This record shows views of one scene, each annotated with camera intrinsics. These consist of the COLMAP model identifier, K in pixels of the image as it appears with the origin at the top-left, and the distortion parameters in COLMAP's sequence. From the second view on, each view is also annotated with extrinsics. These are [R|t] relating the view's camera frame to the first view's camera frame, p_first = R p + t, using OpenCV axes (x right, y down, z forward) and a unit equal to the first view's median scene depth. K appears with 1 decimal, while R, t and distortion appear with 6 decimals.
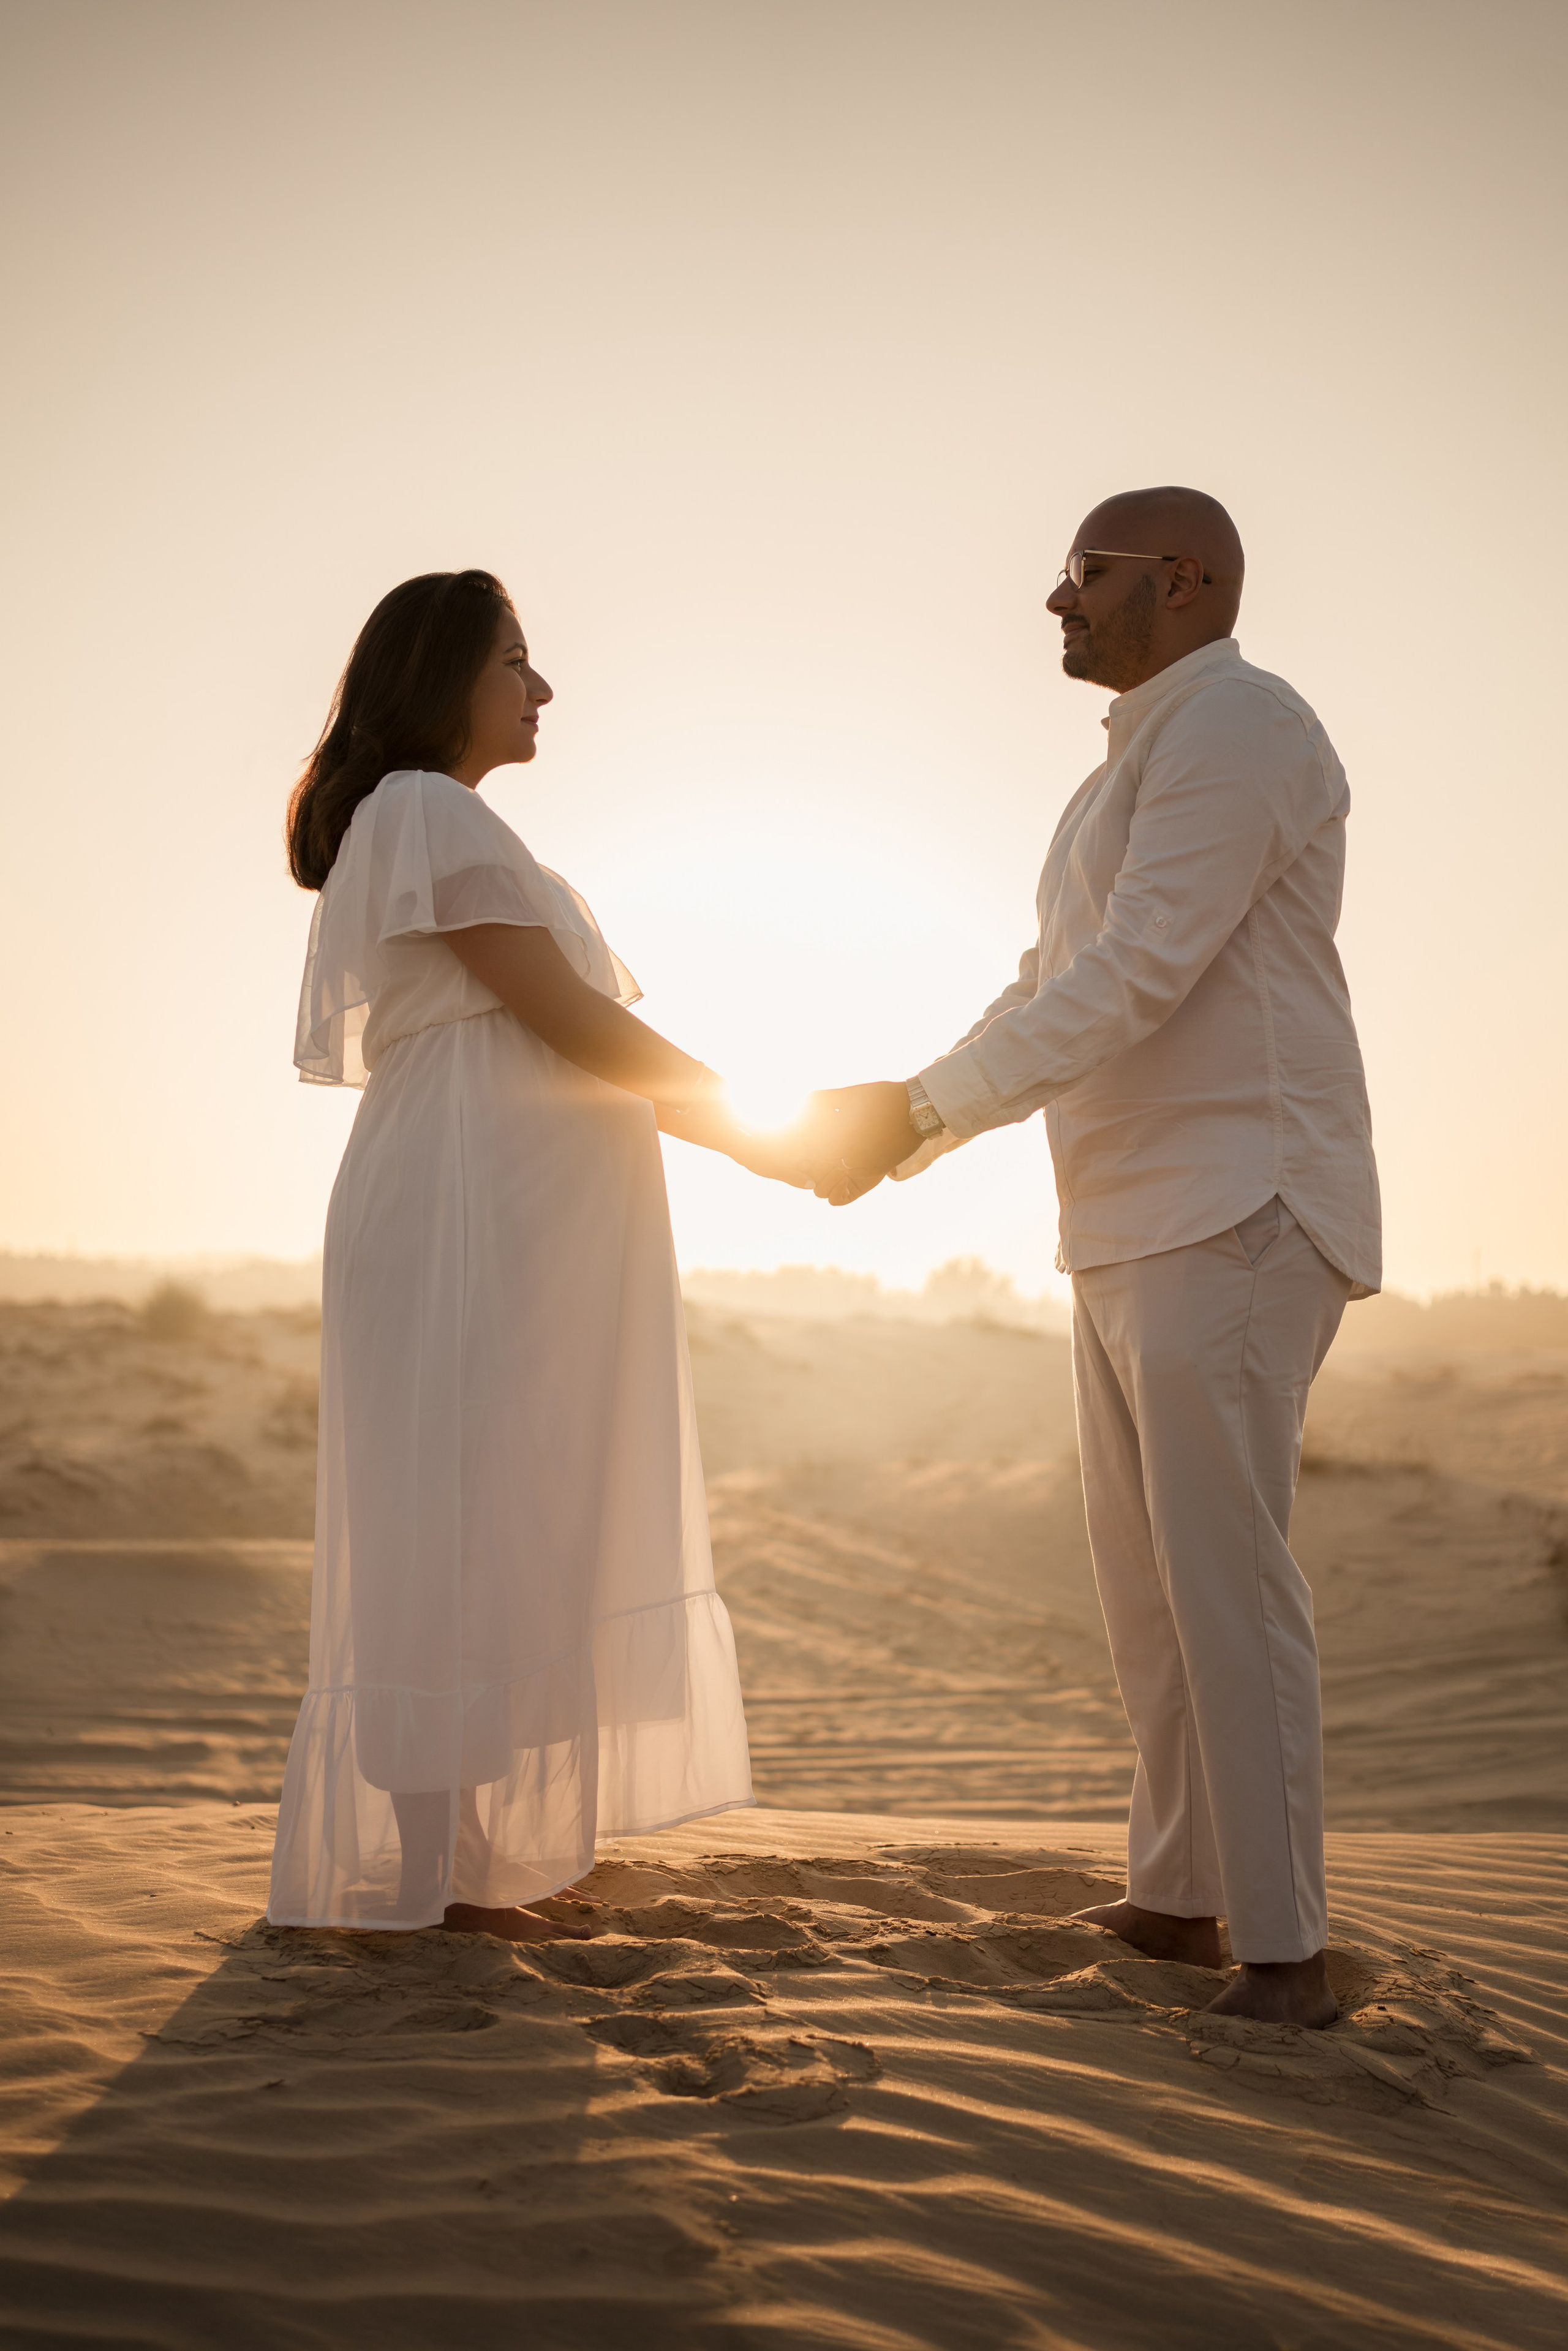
lens RADIAL K [[2400.2, 0, 793.7], [0, 2400.2, 1185.8], [0, 0, 1]] dist [-0.024579, 0.167374]
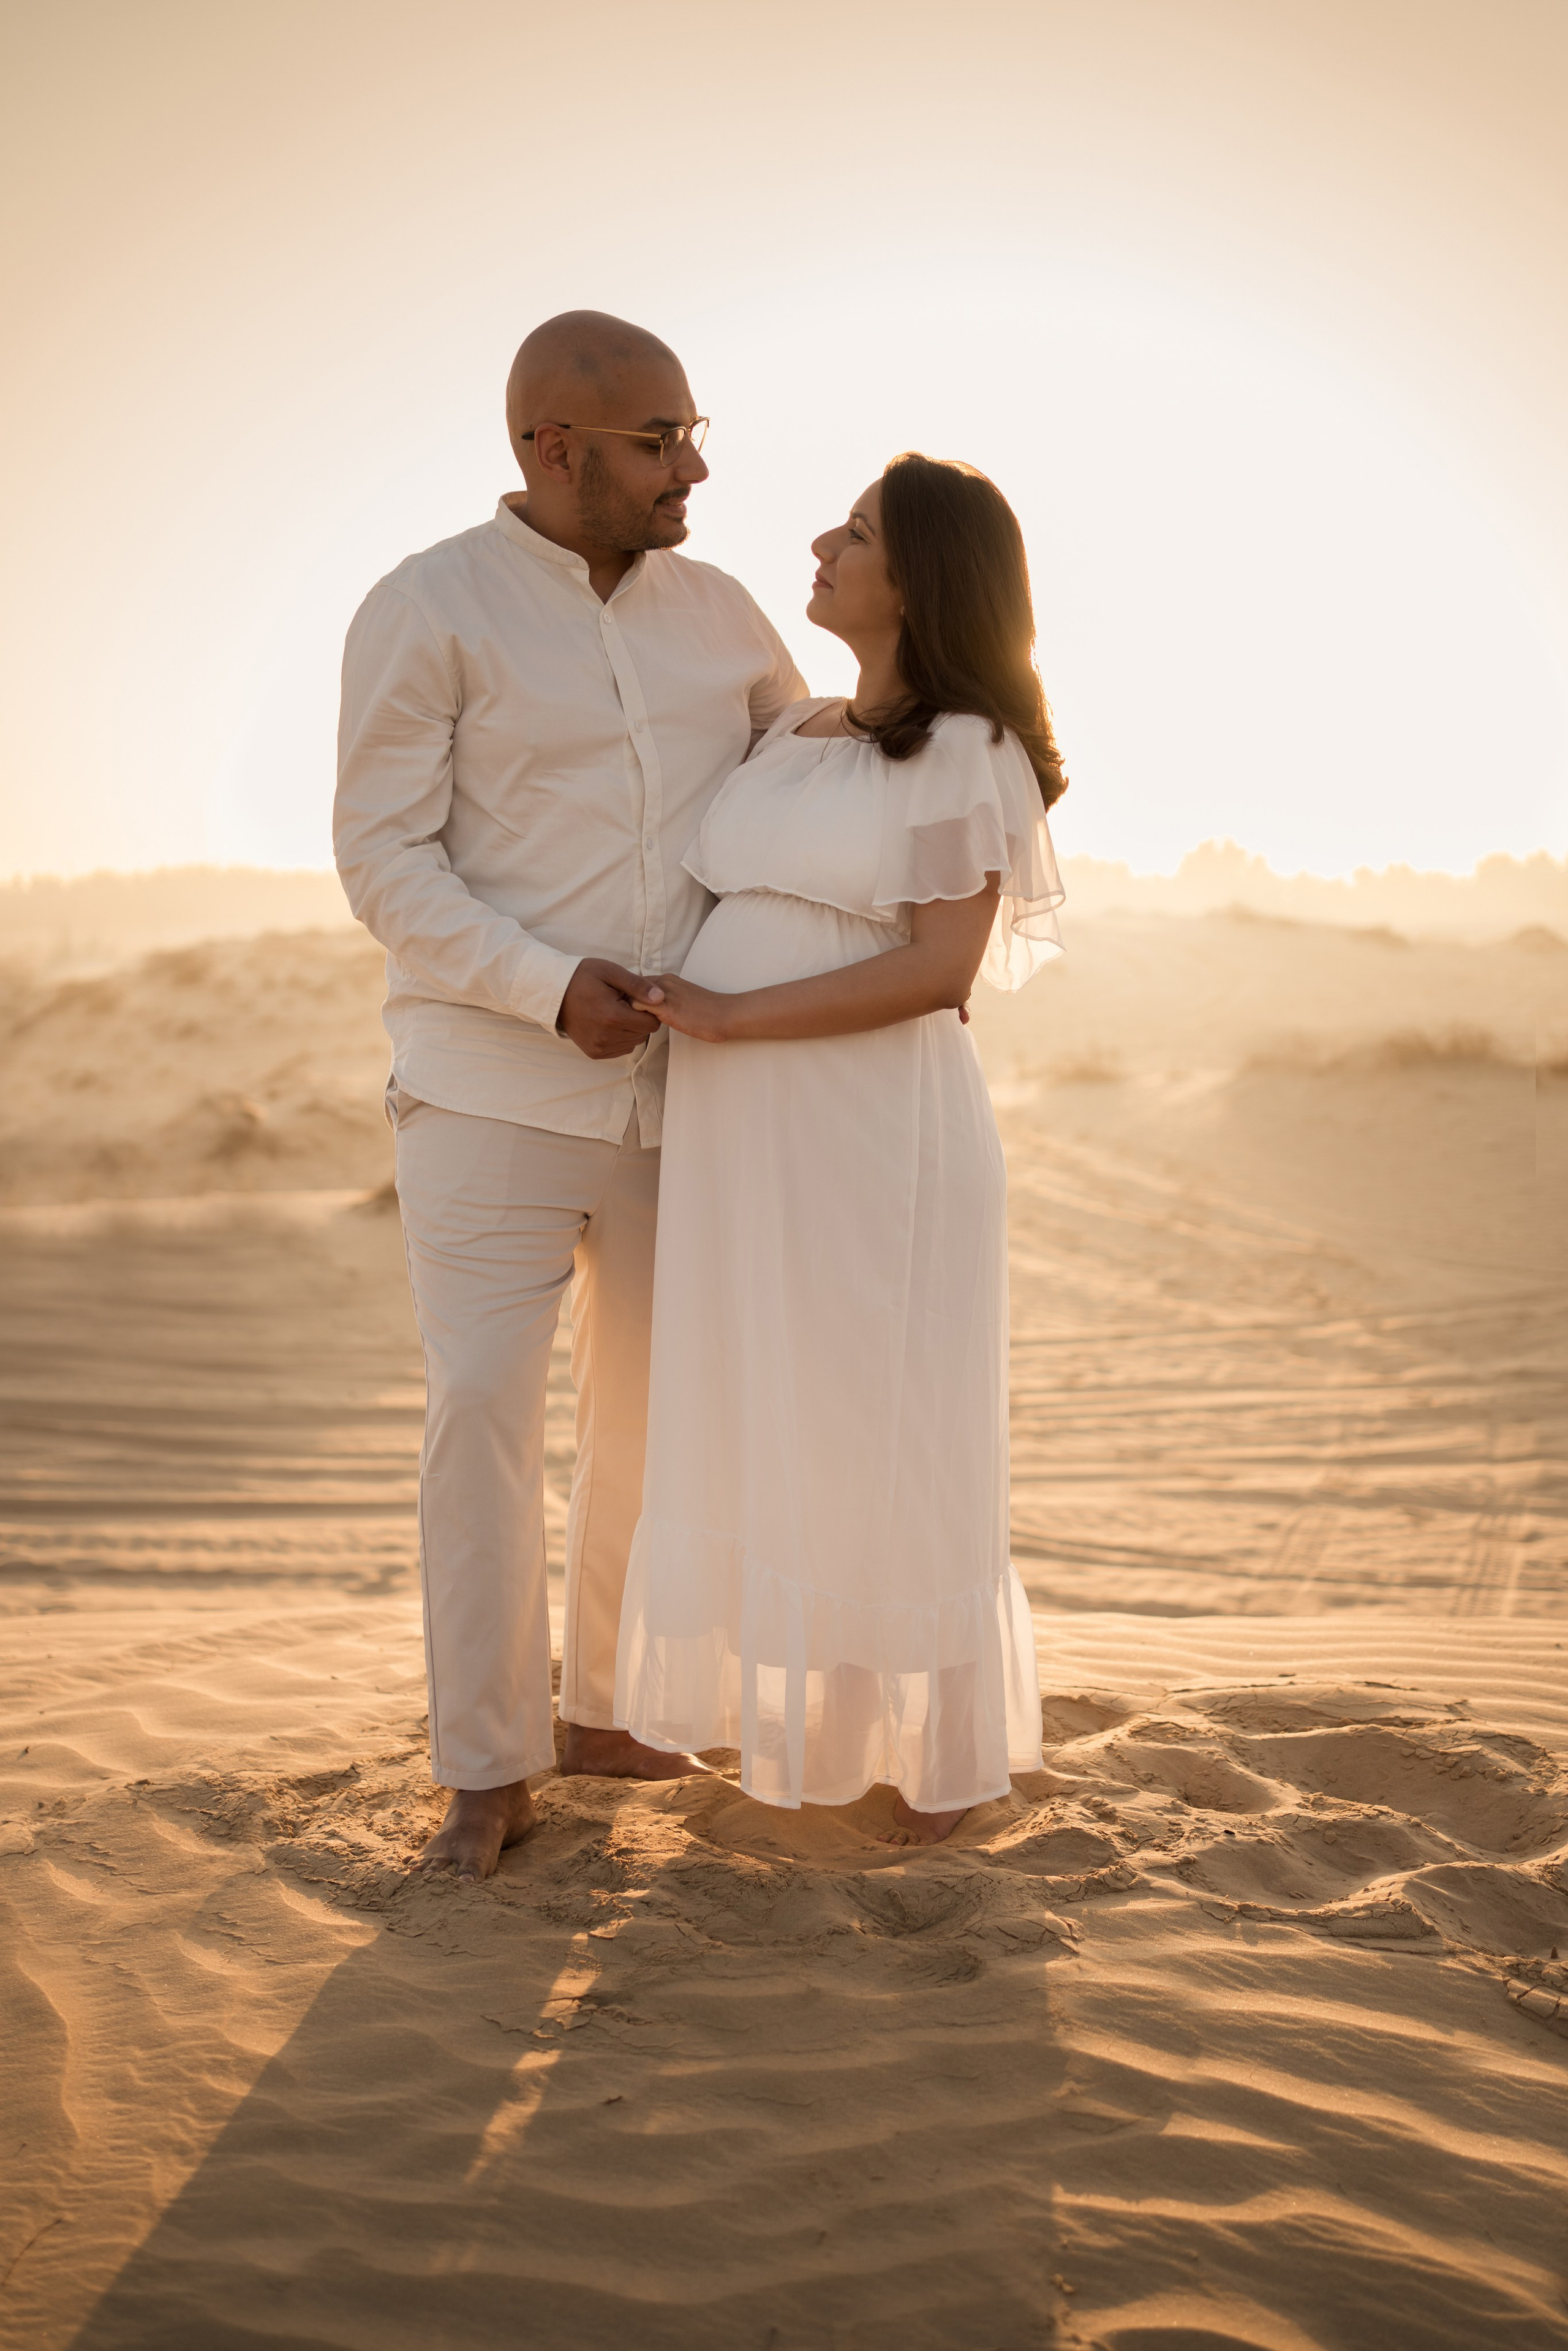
lens RADIAL K [[2392.5, 0, 786.4], [0, 2392.5, 1175.1], [0, 0, 1]] dist [0.012932, 0.027881]
pose [[0.993455, -0.029646, -0.110312, -0.010877], [0.047548, 0.985415, 0.163389, -0.132204], [0.103859, -0.167565, 0.980375, 0.039915]]
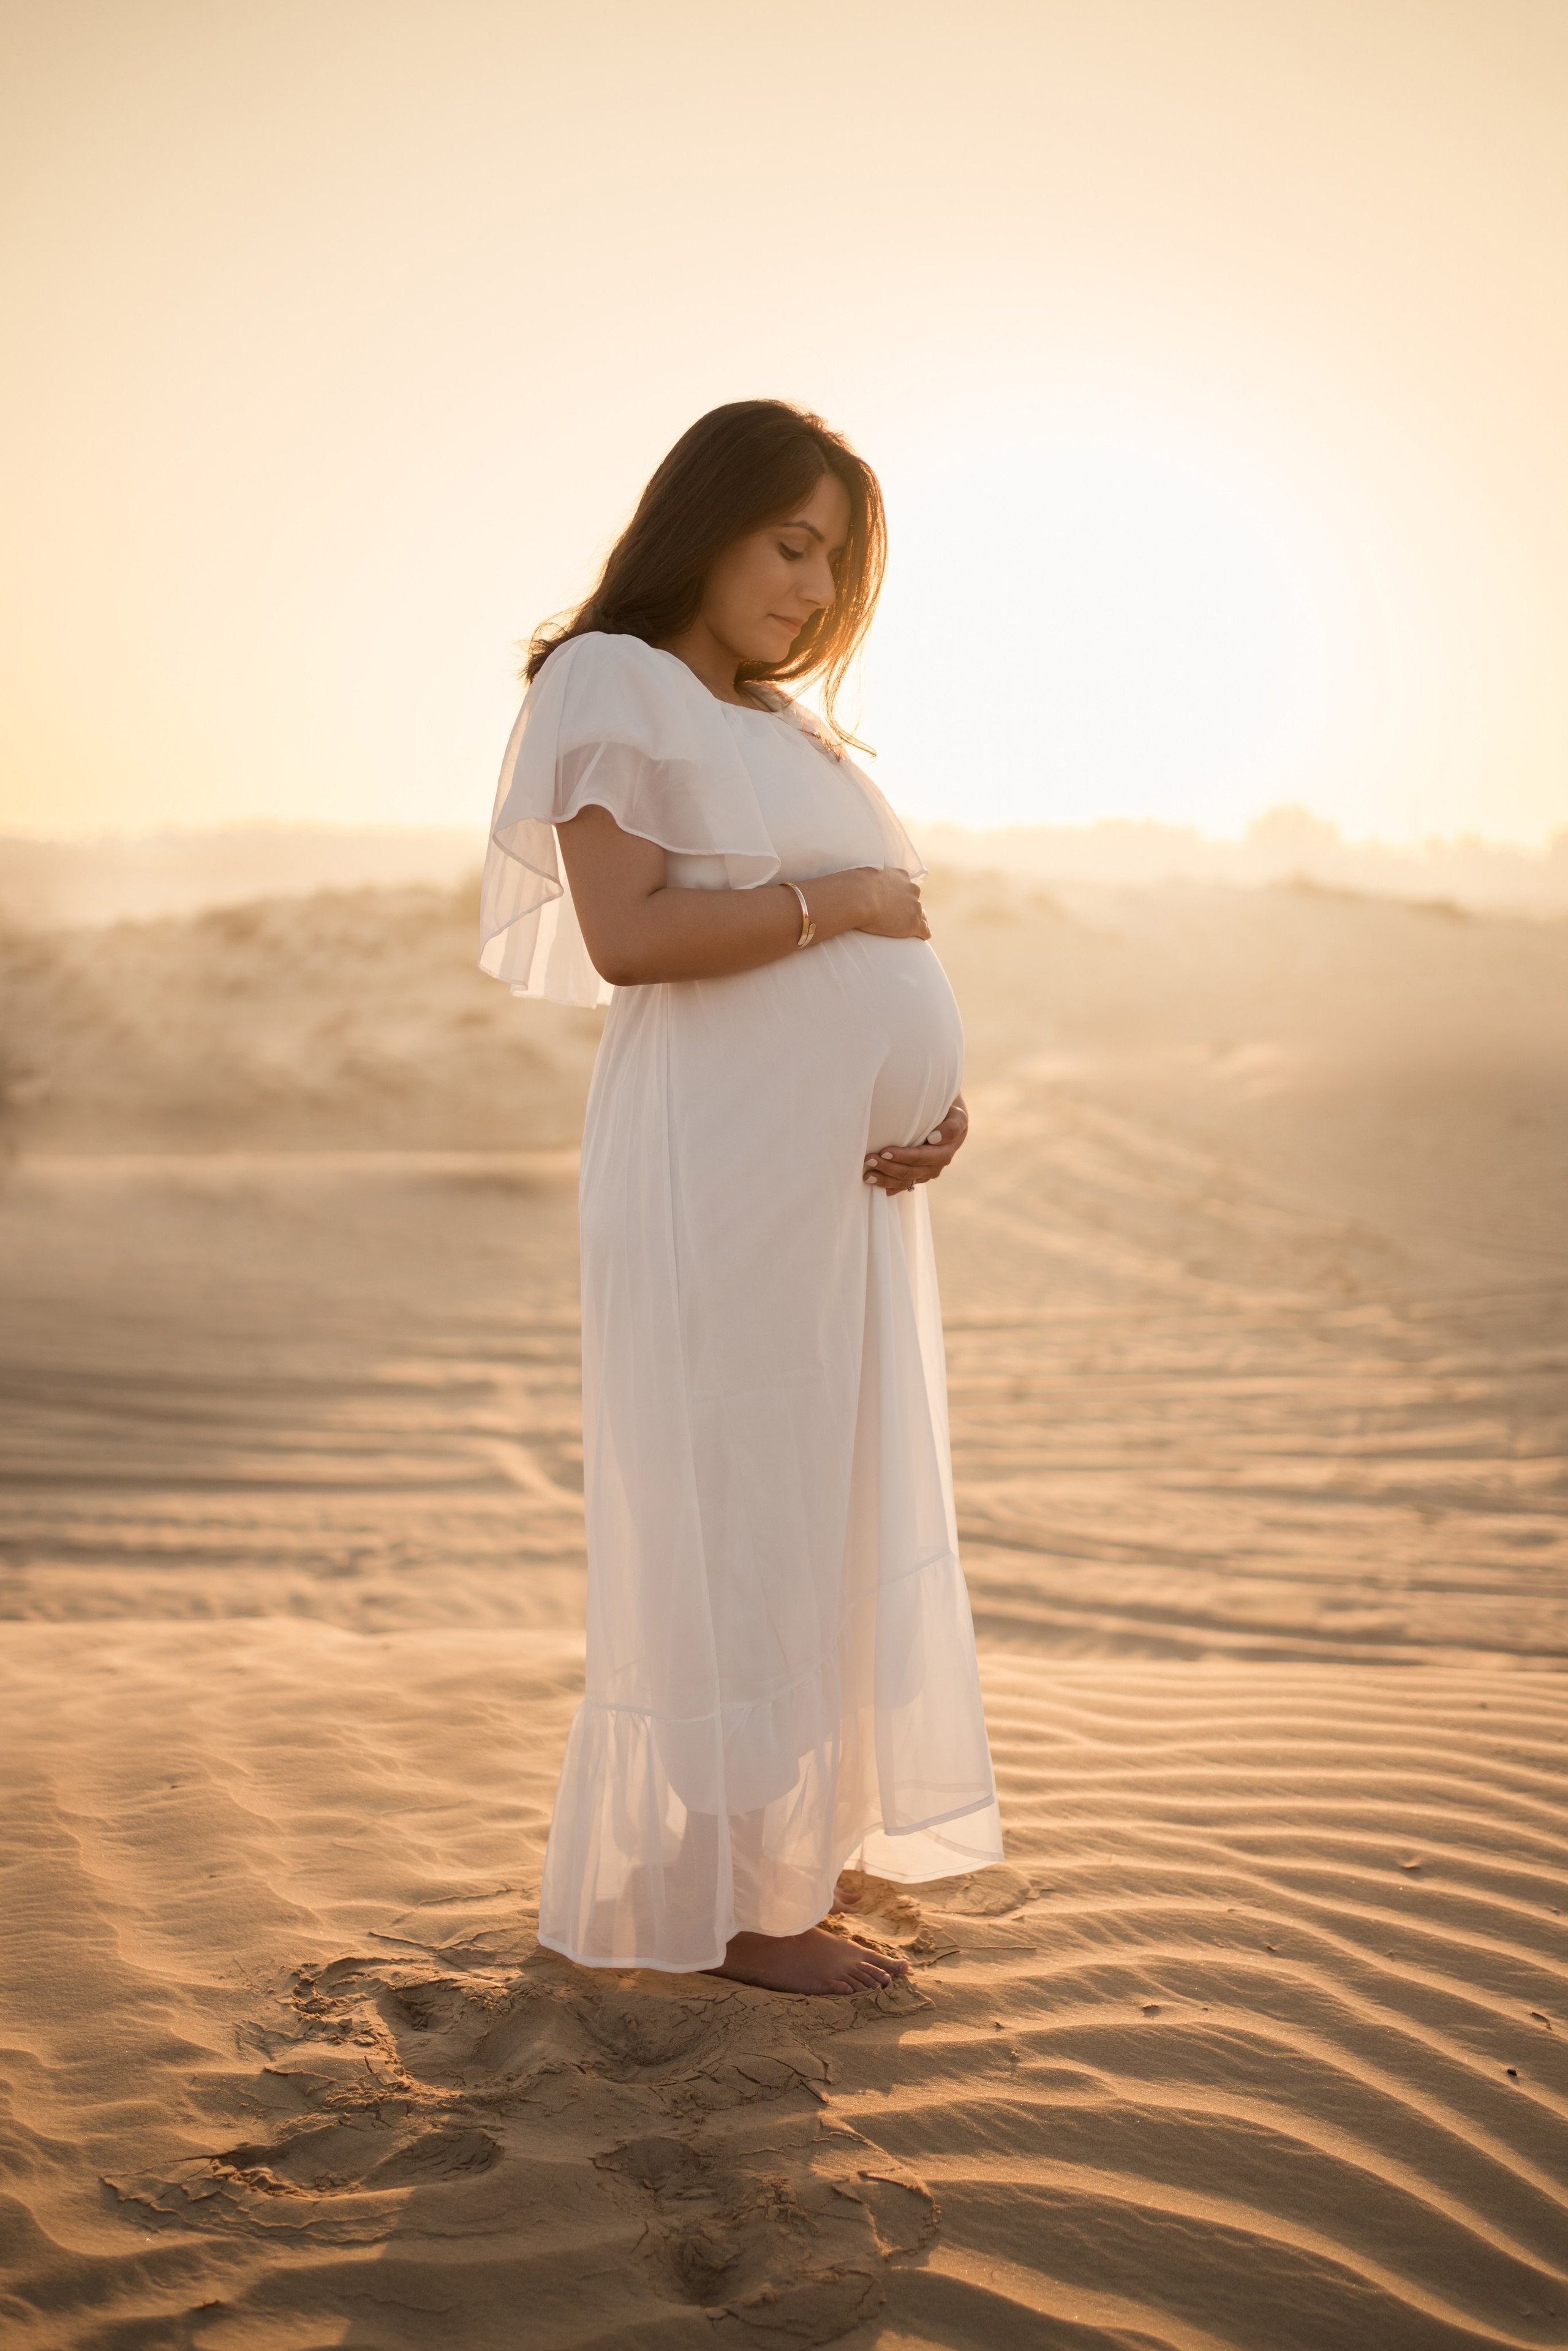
lens RADIAL K [[2400.2, 0, 793.7], [0, 2400.2, 1185.8], [0, 0, 1]] dist [-0.024579, 0.167374]
pose [[0.990961, -0.011163, -0.133682, 0.082950], [0.035564, 0.982735, 0.181569, -0.126792], [0.129347, -0.184682, 0.974249, 0.173274]]
